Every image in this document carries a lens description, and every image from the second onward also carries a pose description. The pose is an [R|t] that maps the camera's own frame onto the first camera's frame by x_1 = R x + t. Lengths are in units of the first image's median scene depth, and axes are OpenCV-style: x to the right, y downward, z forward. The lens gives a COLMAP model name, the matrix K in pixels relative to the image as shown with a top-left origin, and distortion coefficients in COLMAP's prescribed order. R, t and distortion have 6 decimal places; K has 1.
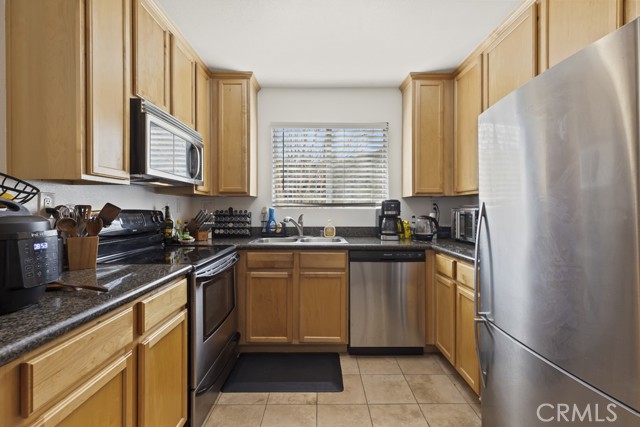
lens RADIAL K [[285.8, 0, 323.5], [0, 285.8, 209.8], [0, 0, 1]] dist [0.002042, 0.000470]
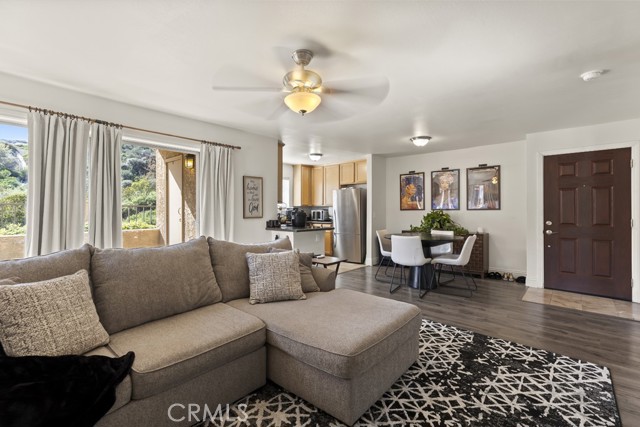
lens RADIAL K [[285.8, 0, 321.6], [0, 285.8, 210.1], [0, 0, 1]] dist [0.002042, 0.000470]
pose [[0.665800, 0.005023, 0.746113, -1.883718], [-0.003357, 0.999987, -0.003737, 0.003034], [-0.746123, -0.000016, 0.665809, -1.205199]]
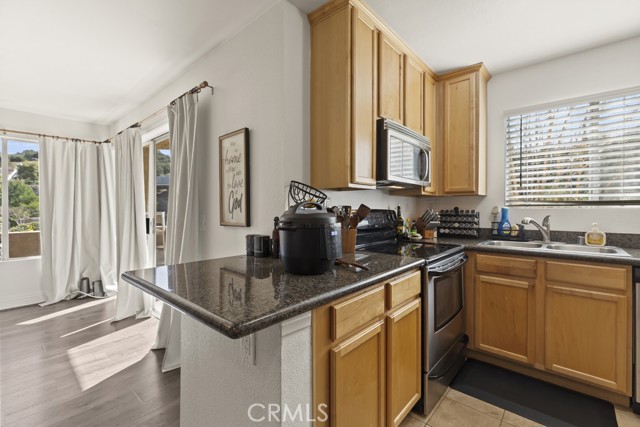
lens RADIAL K [[285.8, 0, 322.7], [0, 285.8, 209.9], [0, 0, 1]] dist [0.002042, 0.000470]
pose [[0.743762, 0.003017, -0.668438, -0.009995], [-0.002332, 0.999995, 0.001918, 0.000594], [0.668441, 0.000132, 0.743765, -0.053077]]
